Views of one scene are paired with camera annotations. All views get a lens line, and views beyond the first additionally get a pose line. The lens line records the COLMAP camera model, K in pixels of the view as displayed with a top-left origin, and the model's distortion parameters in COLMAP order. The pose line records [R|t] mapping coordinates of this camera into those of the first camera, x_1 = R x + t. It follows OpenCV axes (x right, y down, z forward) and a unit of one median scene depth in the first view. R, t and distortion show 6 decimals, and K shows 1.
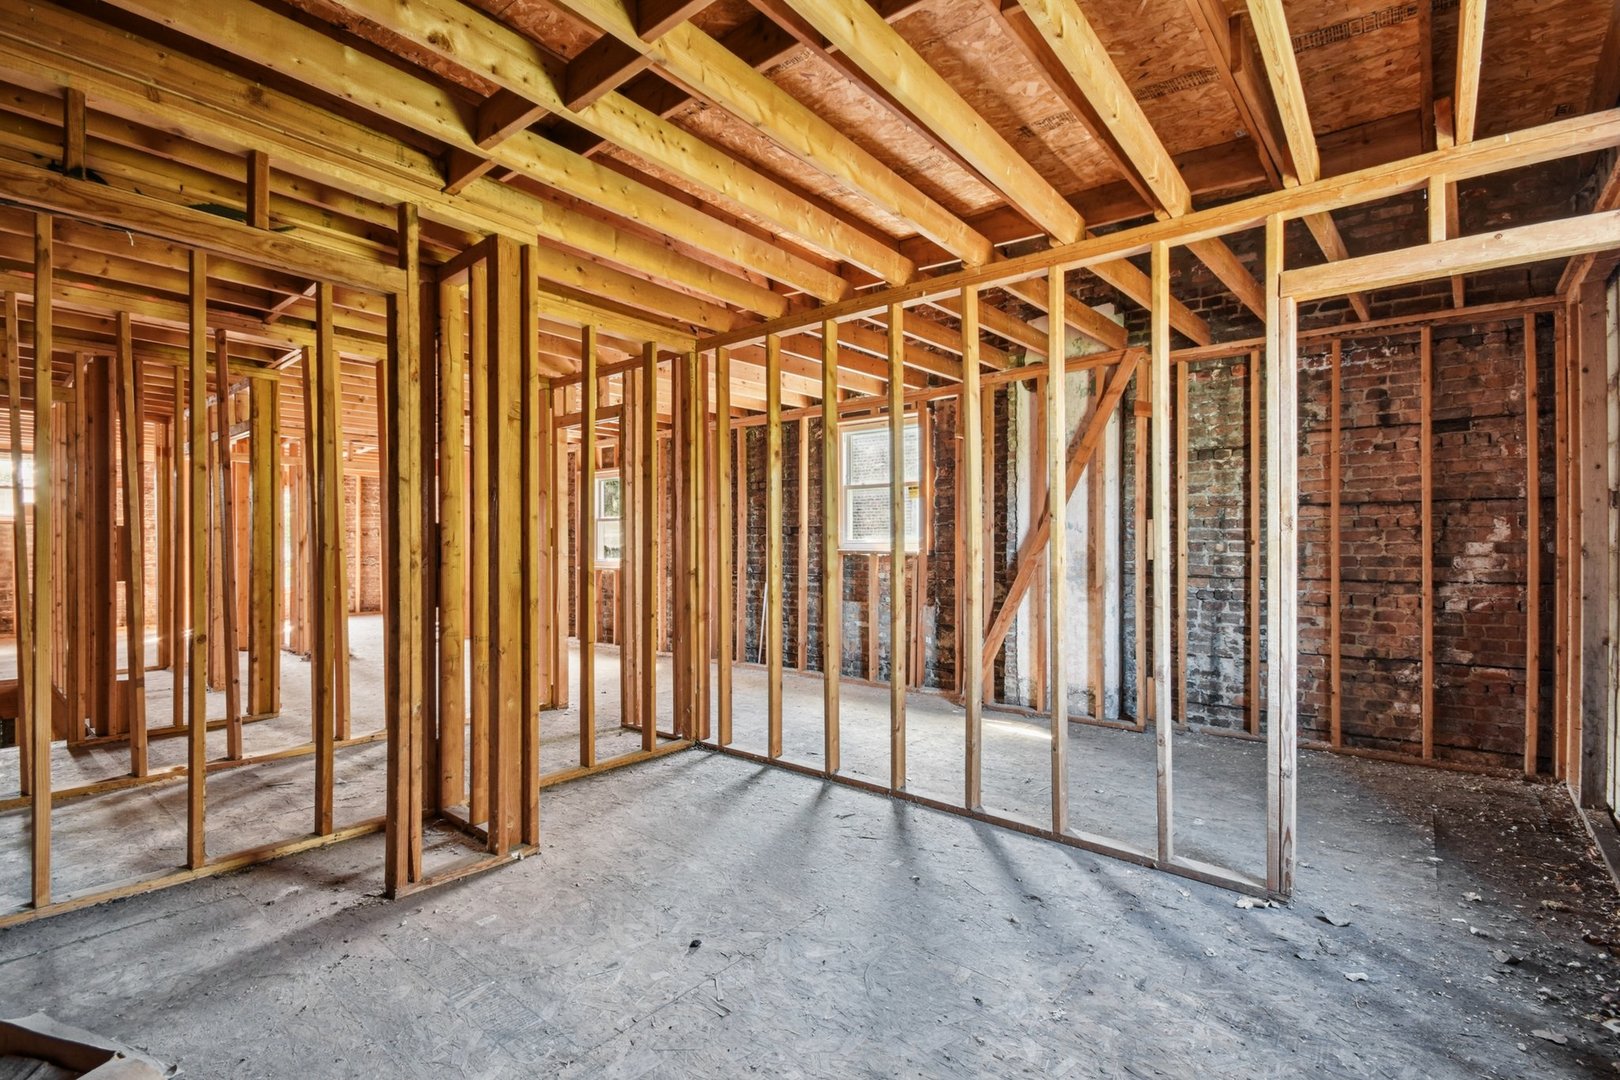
lens RADIAL K [[745.6, 0, 808.1], [0, 745.6, 549.1], [0, 0, 1]] dist [-0.001624, -0.000279]
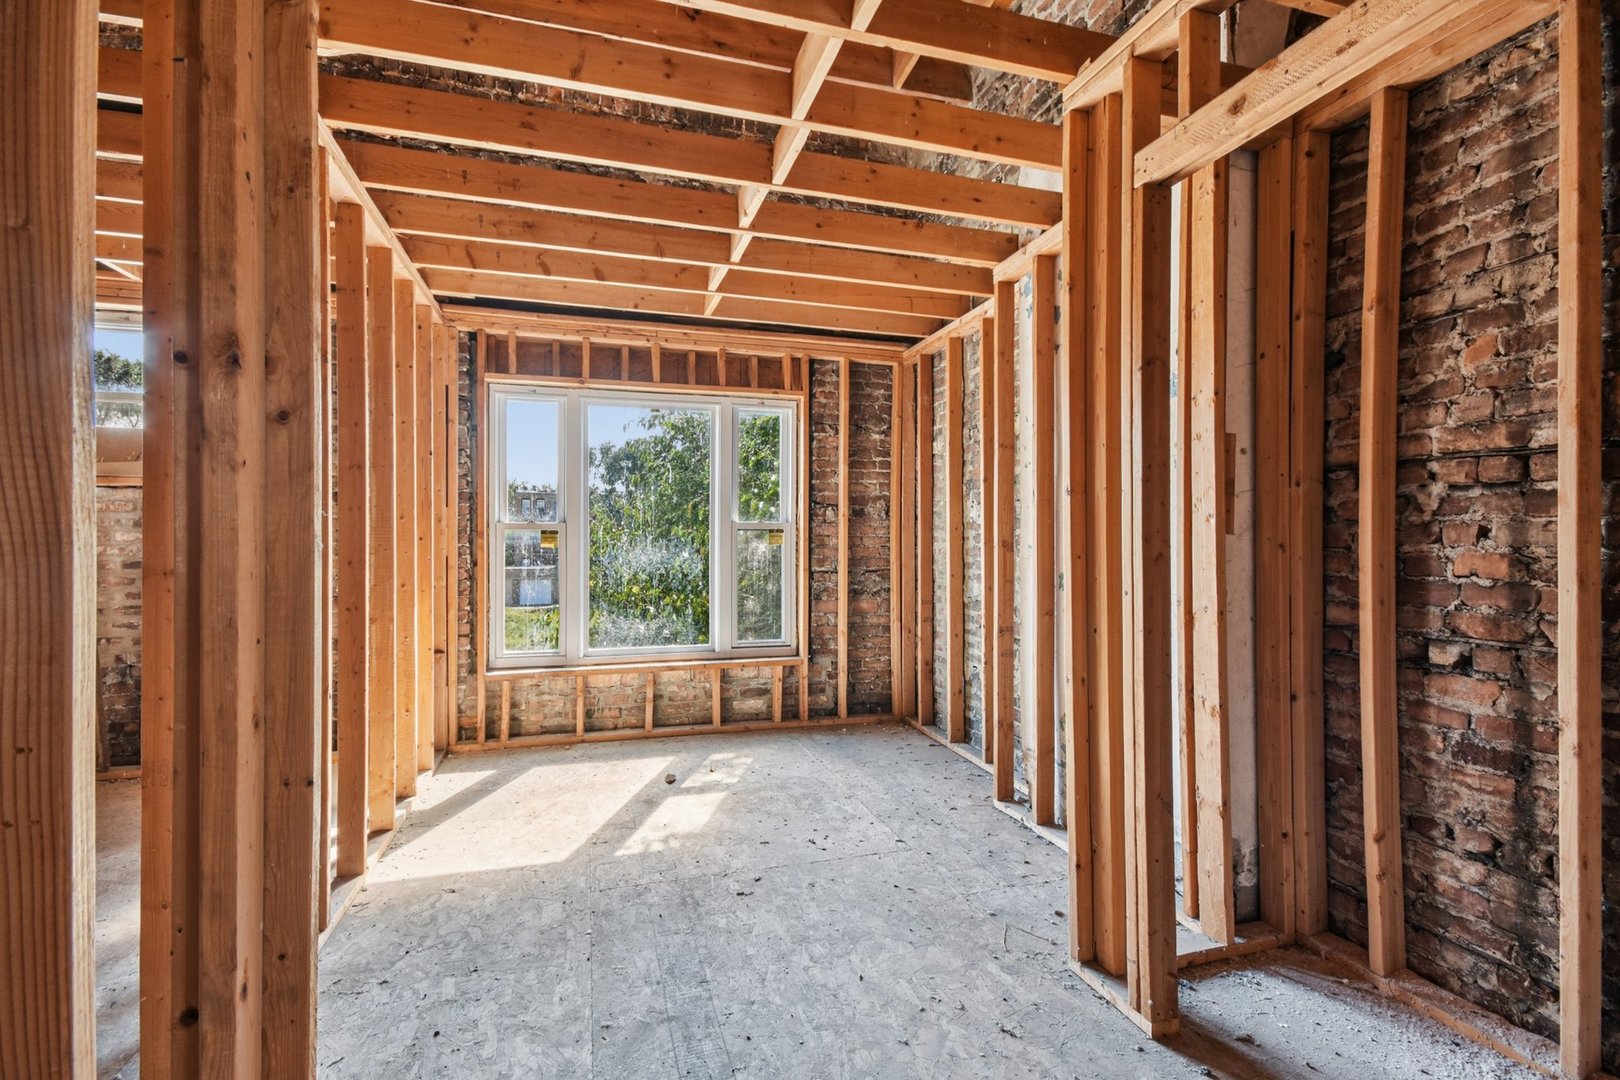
lens RADIAL K [[745.6, 0, 809.9], [0, 745.6, 540.6], [0, 0, 1]] dist [-0.001624, -0.000279]
pose [[0.836105, 0.001865, -0.548566, -0.407095], [-0.000573, 0.999997, 0.002526, -0.006465], [0.548569, -0.001797, 0.836103, 0.668659]]
